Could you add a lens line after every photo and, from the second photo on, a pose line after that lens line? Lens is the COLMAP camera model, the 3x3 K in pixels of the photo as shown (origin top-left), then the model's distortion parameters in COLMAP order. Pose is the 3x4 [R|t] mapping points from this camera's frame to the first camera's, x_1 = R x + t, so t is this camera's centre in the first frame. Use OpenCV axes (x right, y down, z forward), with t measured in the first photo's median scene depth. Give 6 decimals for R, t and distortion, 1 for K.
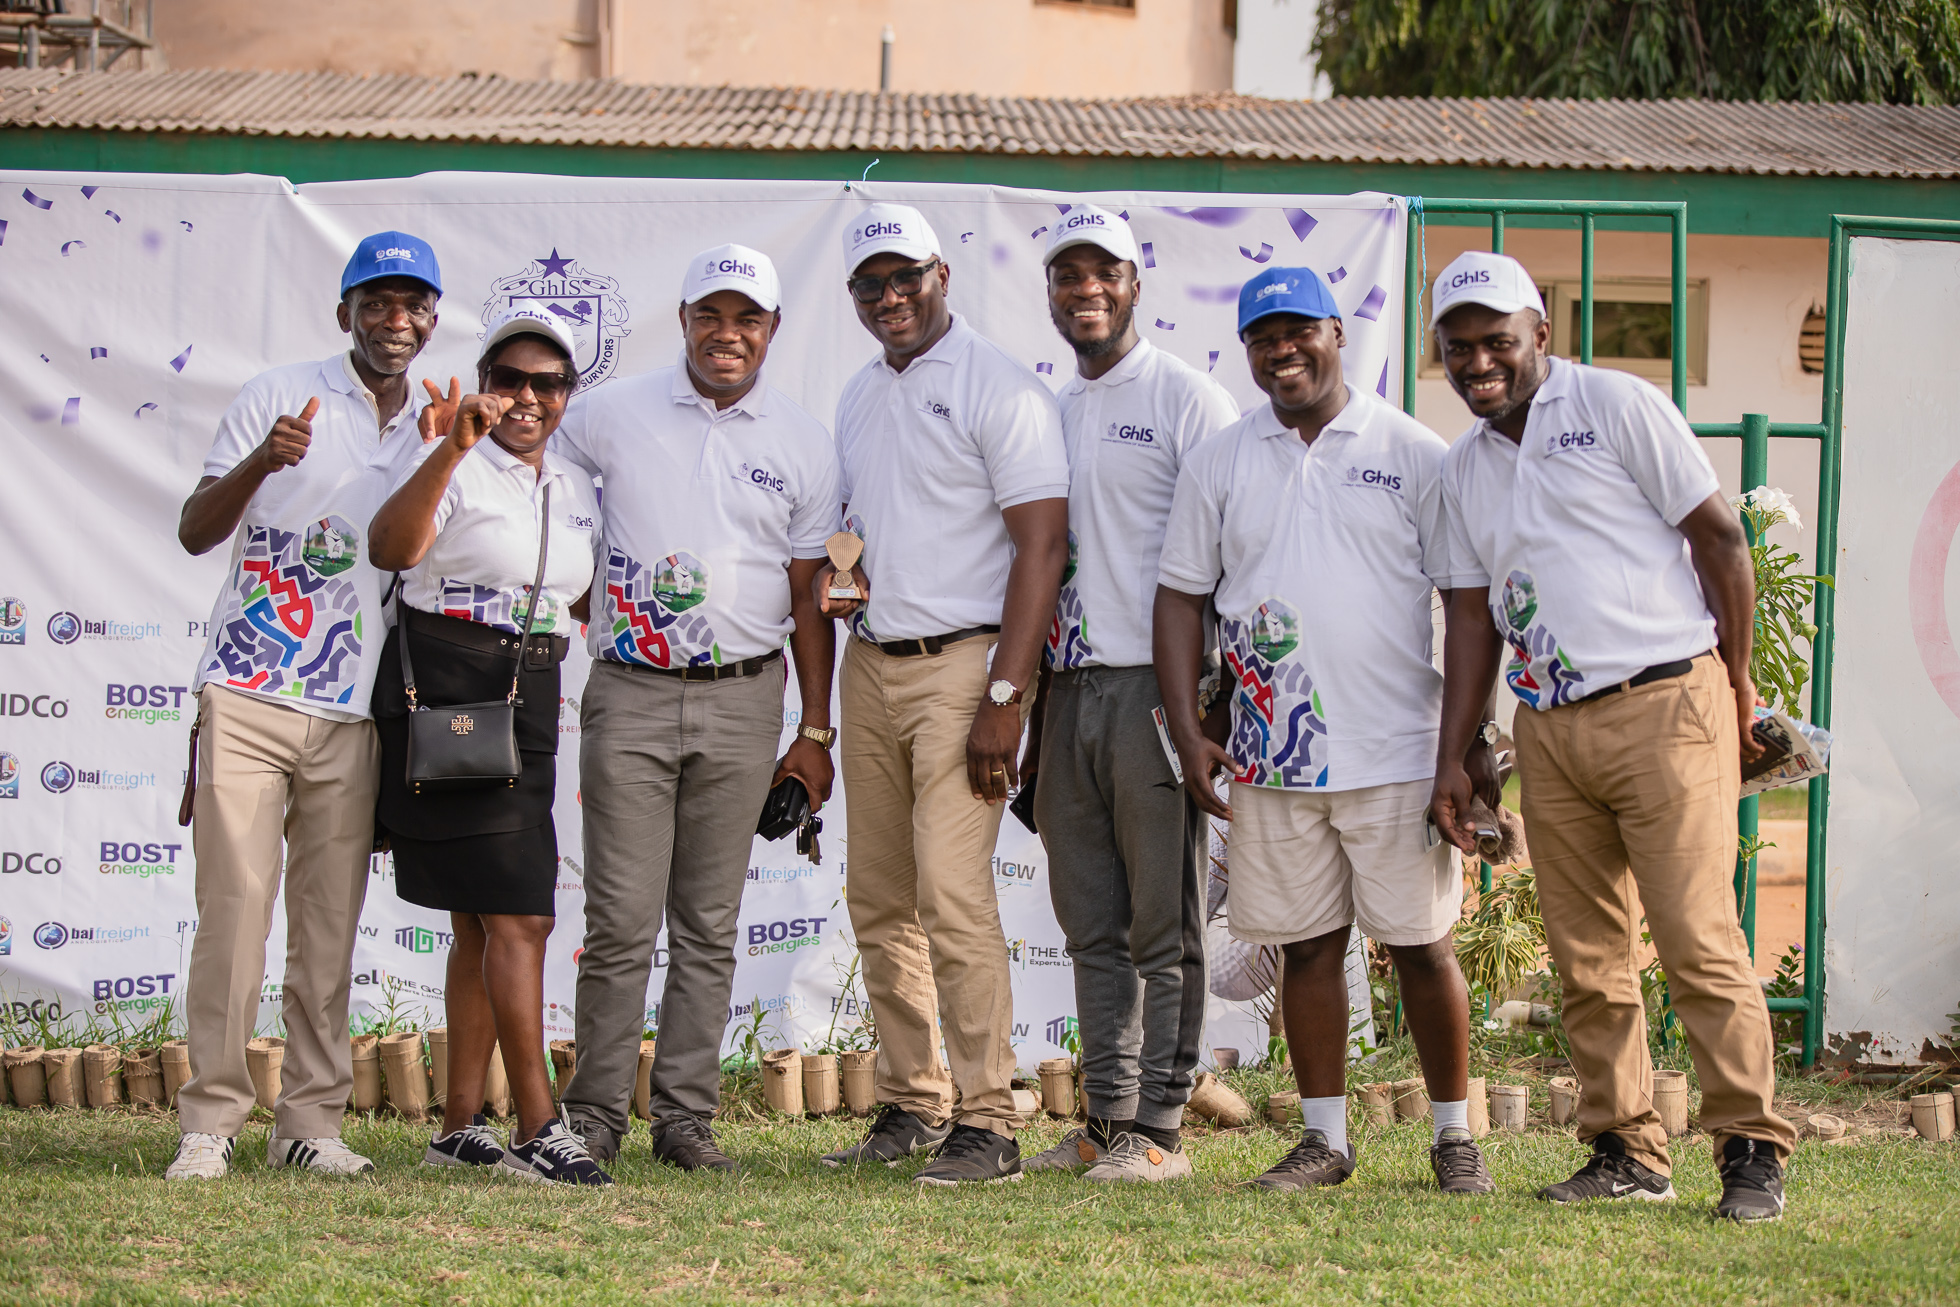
lens RADIAL K [[5275.1, 0, 980.0], [0, 5275.1, 653.5], [0, 0, 1]] dist [-0.044445, -0.196092]
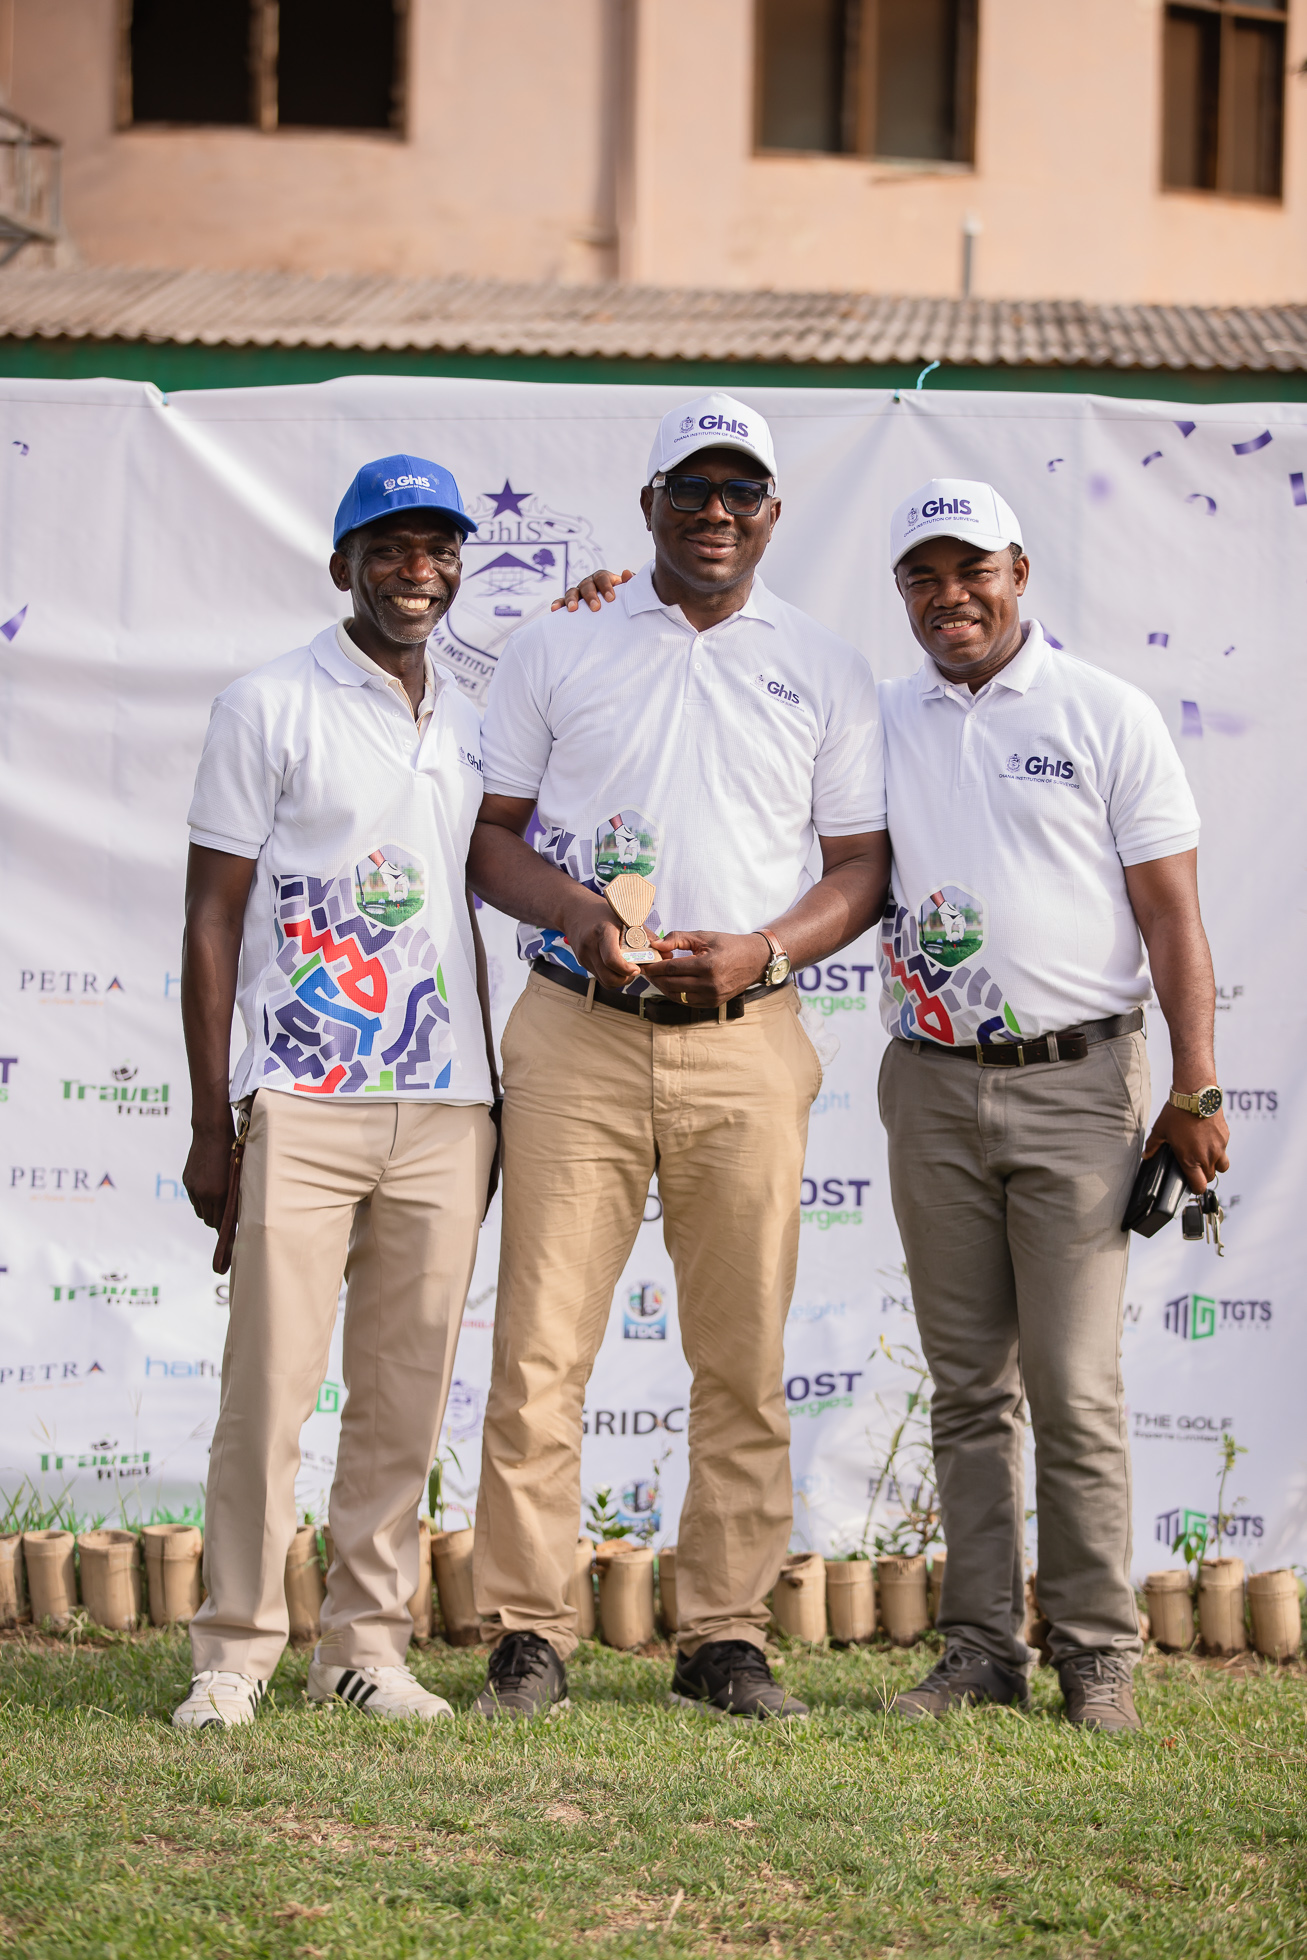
lens RADIAL K [[5921.7, 0, 653.9], [0, 5921.7, 820.0], [0, 0, 1]] dist [-0.021438, 0.517651]
pose [[0.997081, 0.005344, -0.076170, 0.005094], [-0.007221, 0.999676, -0.024389, -0.007643], [0.076015, 0.024868, 0.996796, 0.160792]]
